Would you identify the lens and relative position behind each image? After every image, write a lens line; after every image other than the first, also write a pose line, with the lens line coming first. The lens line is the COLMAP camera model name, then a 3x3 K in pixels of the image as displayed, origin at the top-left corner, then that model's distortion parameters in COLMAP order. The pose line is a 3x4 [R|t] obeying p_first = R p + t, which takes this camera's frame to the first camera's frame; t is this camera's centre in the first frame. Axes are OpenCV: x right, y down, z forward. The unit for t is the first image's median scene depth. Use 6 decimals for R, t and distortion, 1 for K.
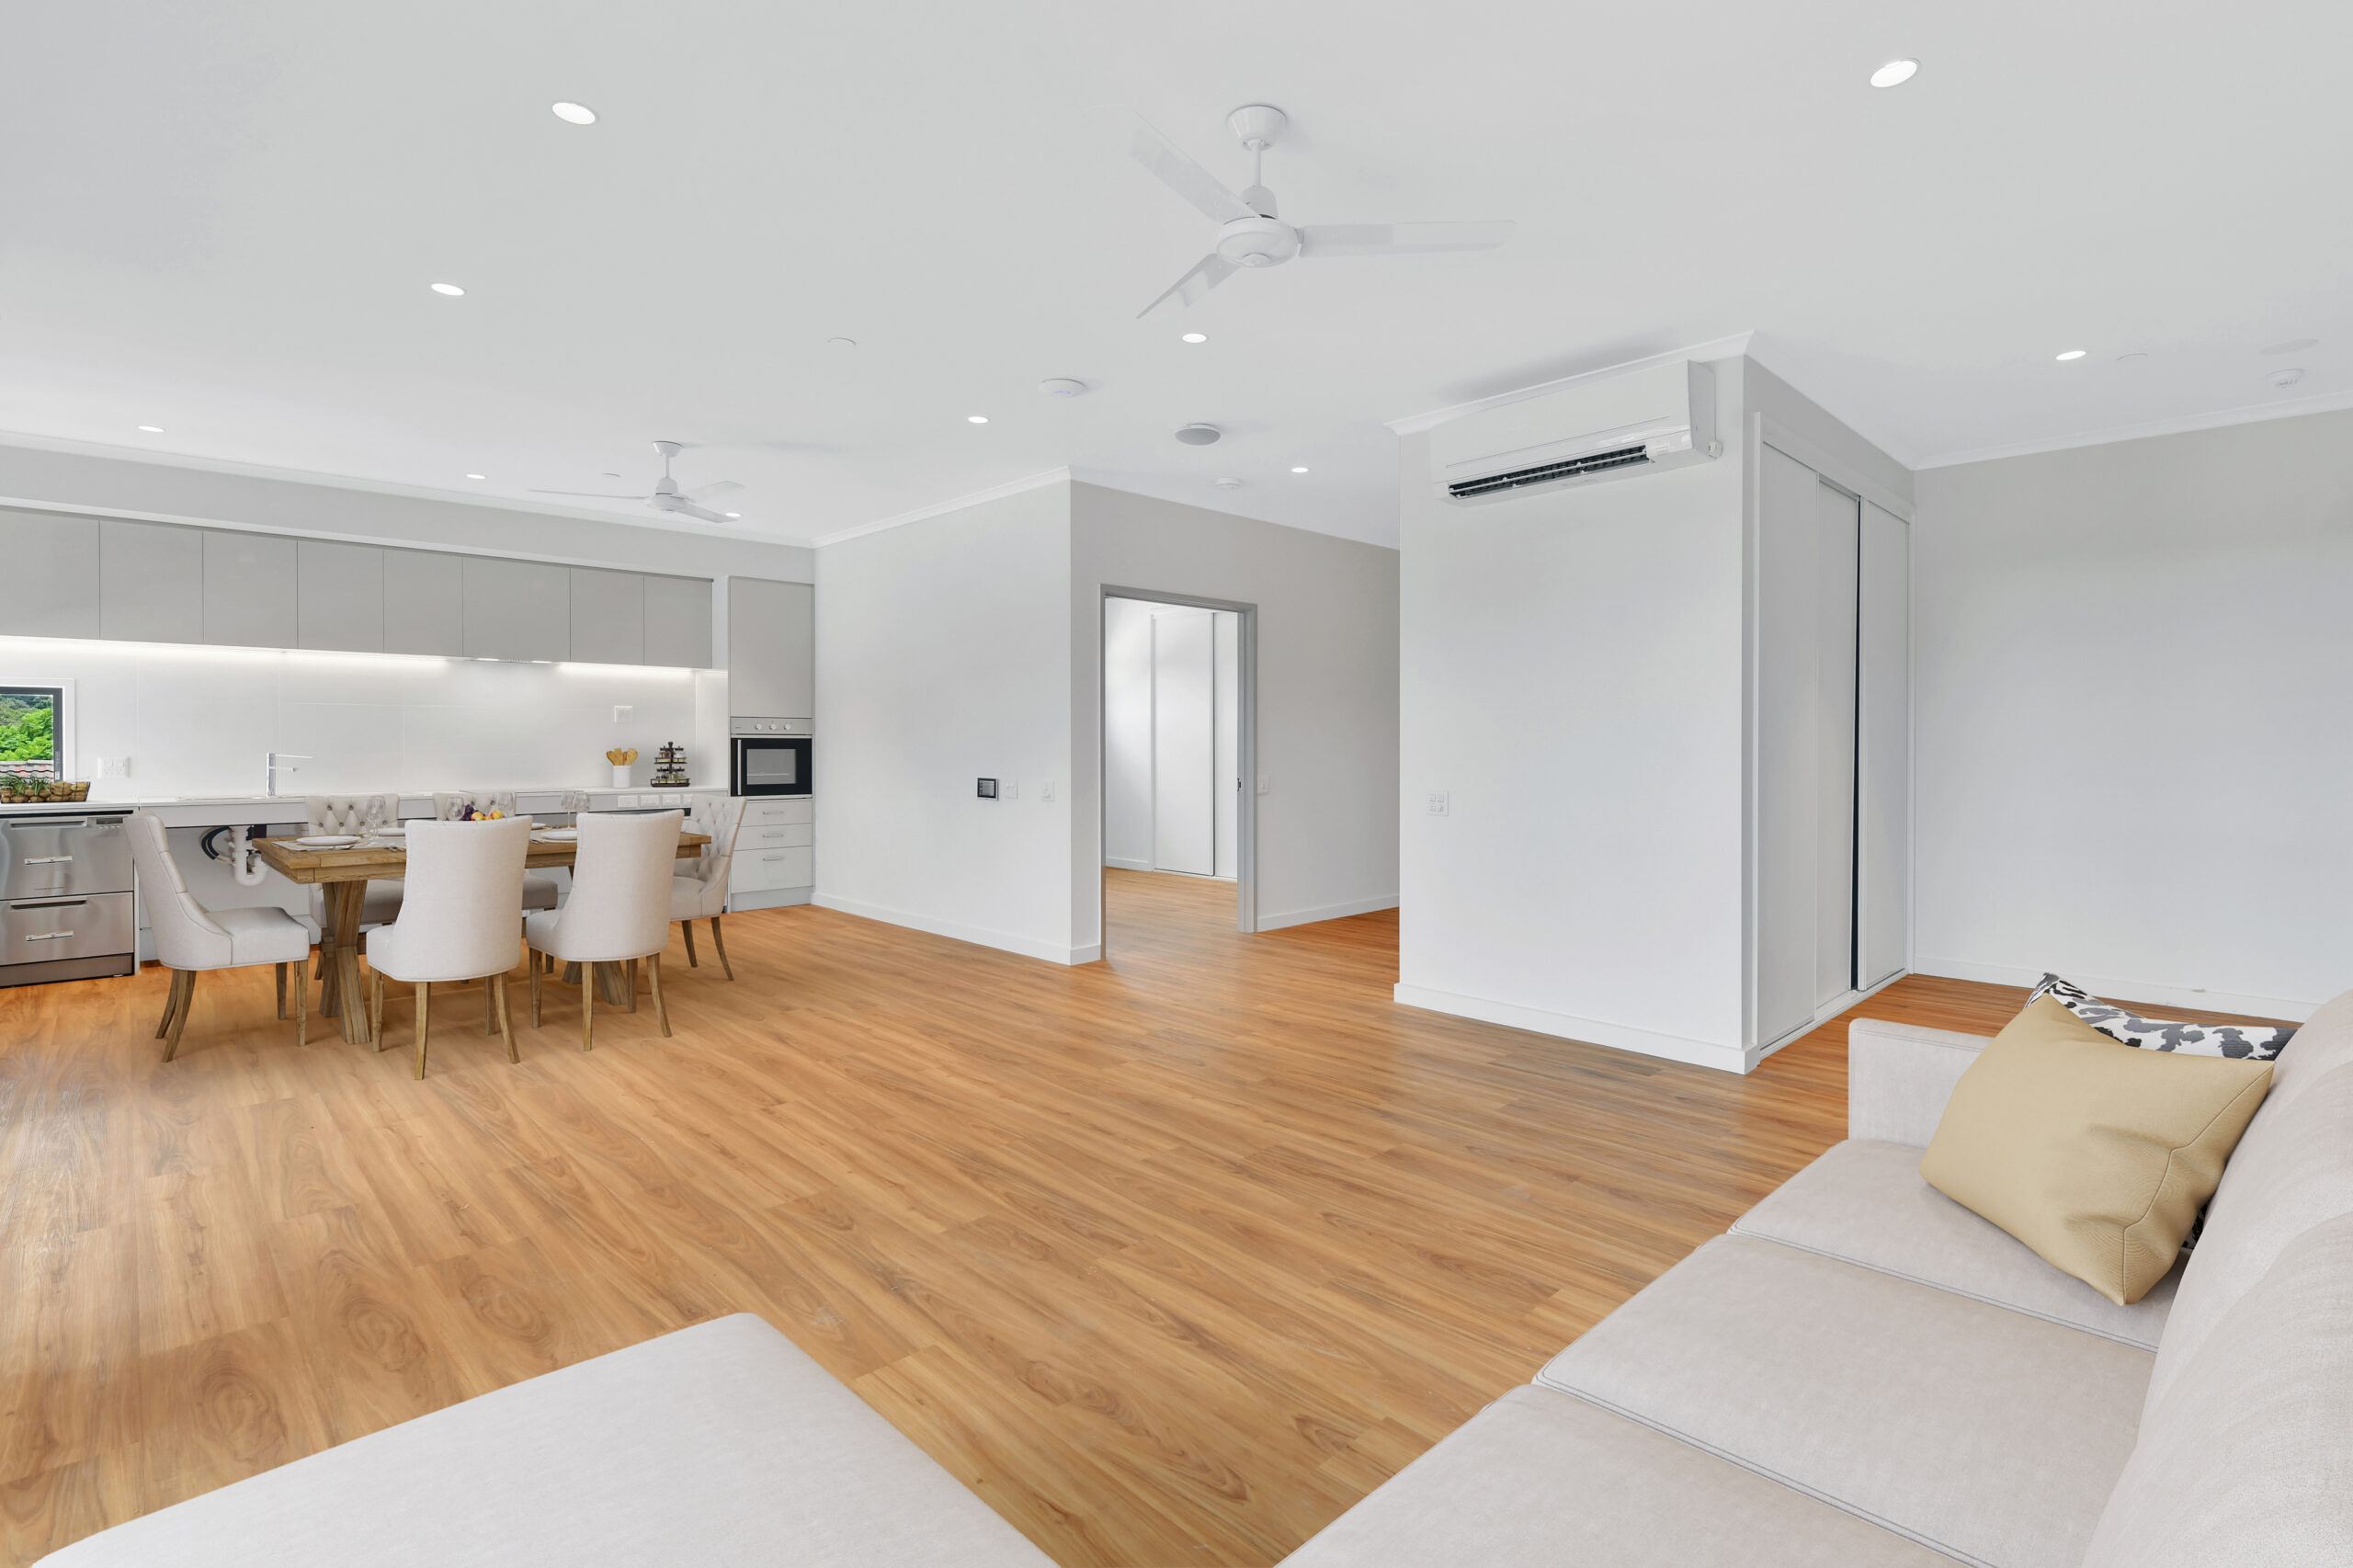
lens RADIAL K [[1080.0, 0, 1212.1], [0, 1080.0, 765.6], [0, 0, 1]] dist [-0.007109, 0.000650]
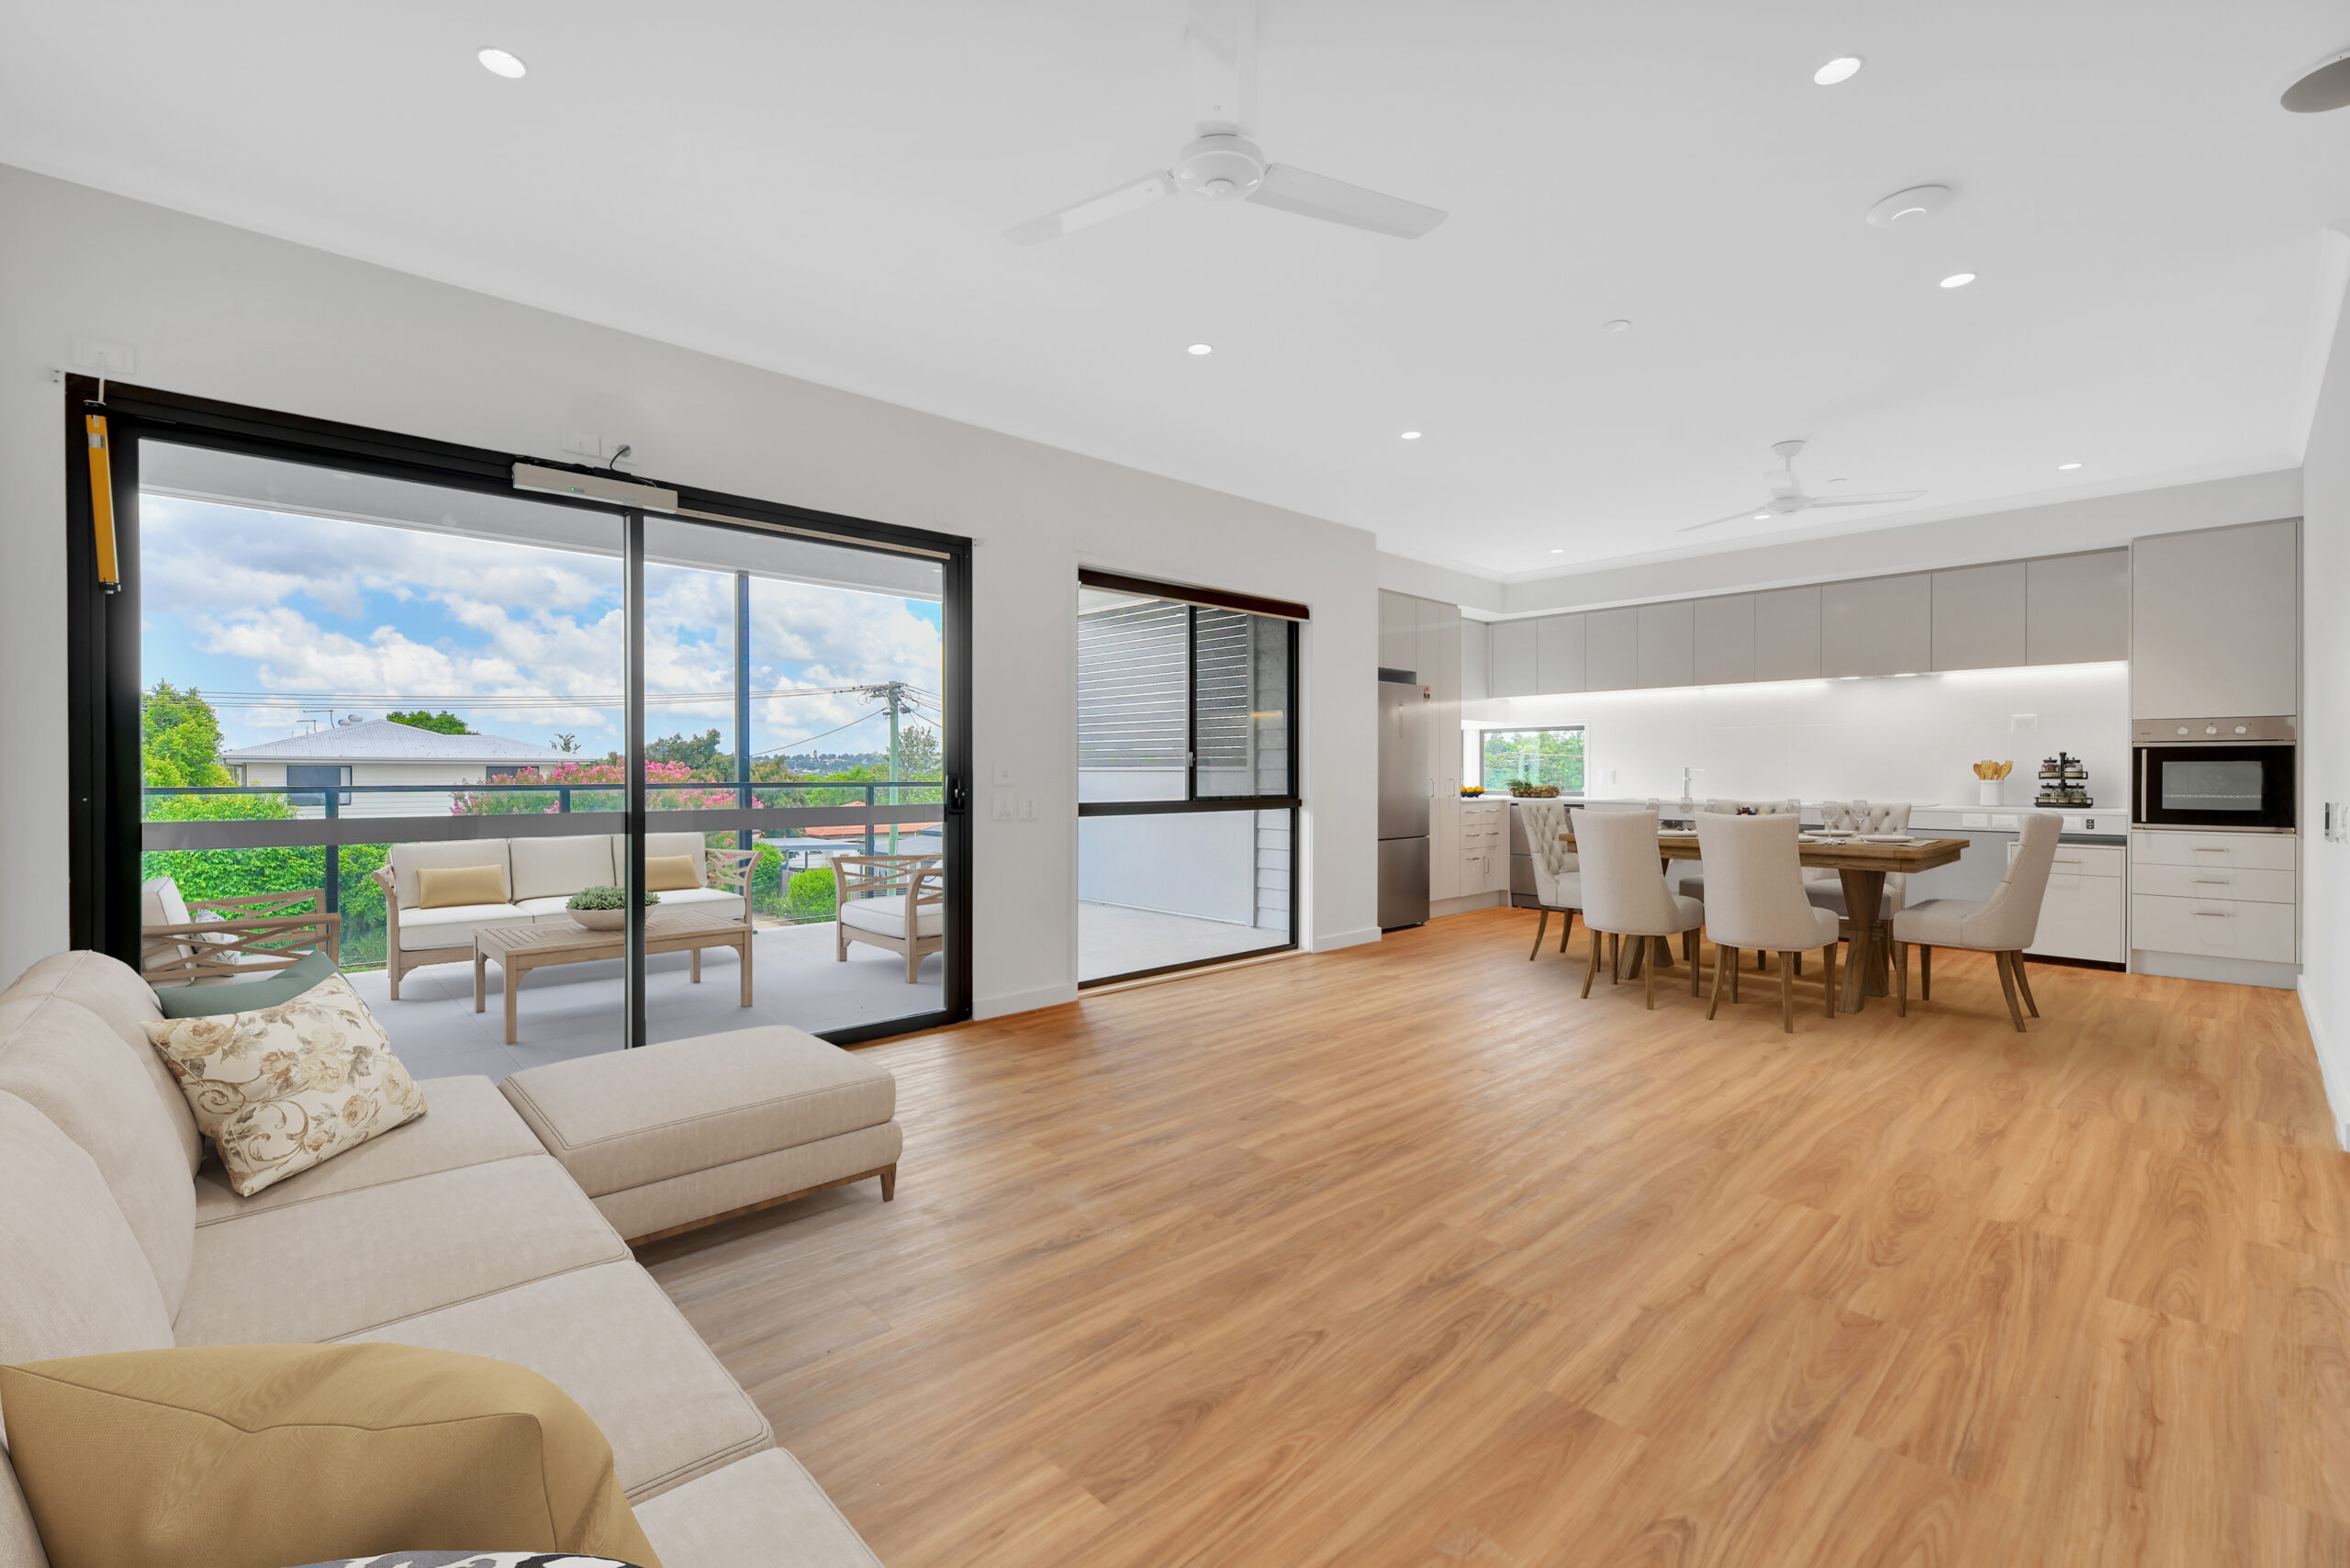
lens RADIAL K [[999.7, 0, 1156.1], [0, 999.7, 775.5], [0, 0, 1]] dist [0.002002, -0.002626]
pose [[-0.036754, 0.001323, -0.999323, 0.416813], [-0.020384, 0.999790, 0.002073, 0.010598], [0.999116, 0.020447, -0.036719, 0.458447]]
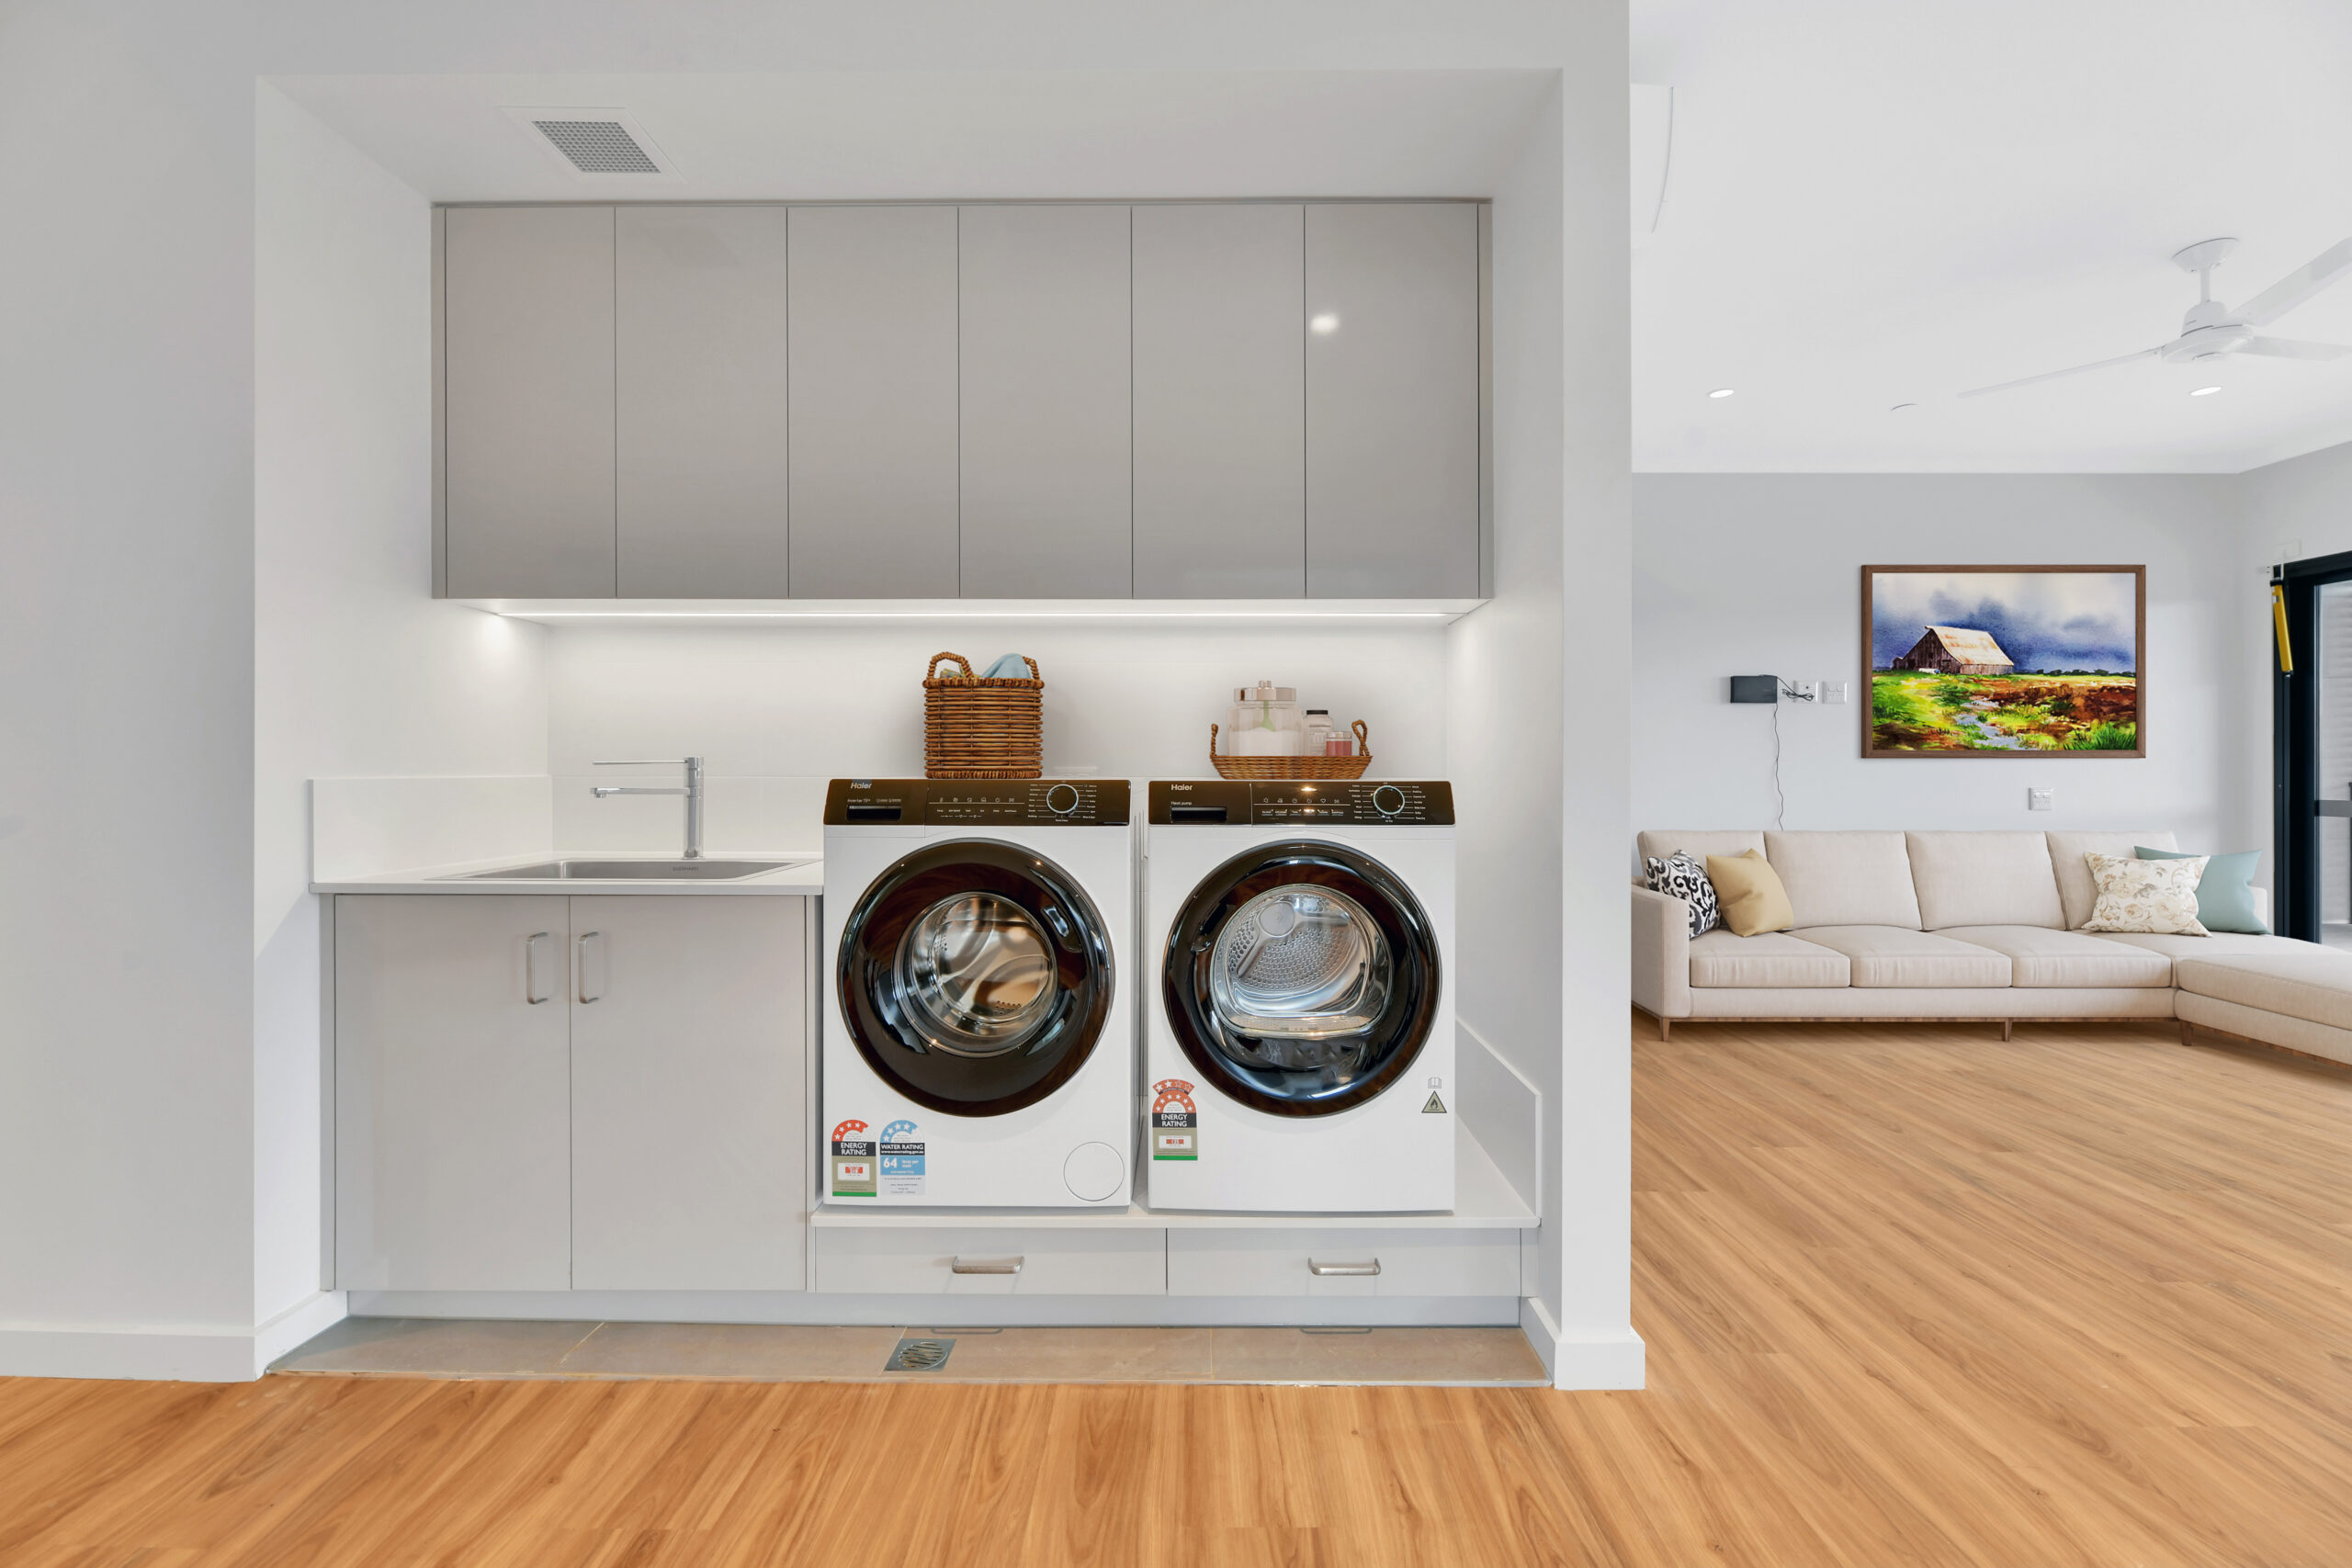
lens RADIAL K [[961.7, 0, 1170.6], [0, 961.7, 776.2], [0, 0, 1]] dist [-0.002663, -0.001687]
pose [[-0.694777, -0.007839, 0.719183, 0.039502], [0.012319, 0.999664, 0.022798, -0.007538], [-0.719120, 0.024699, -0.694447, 1.262037]]
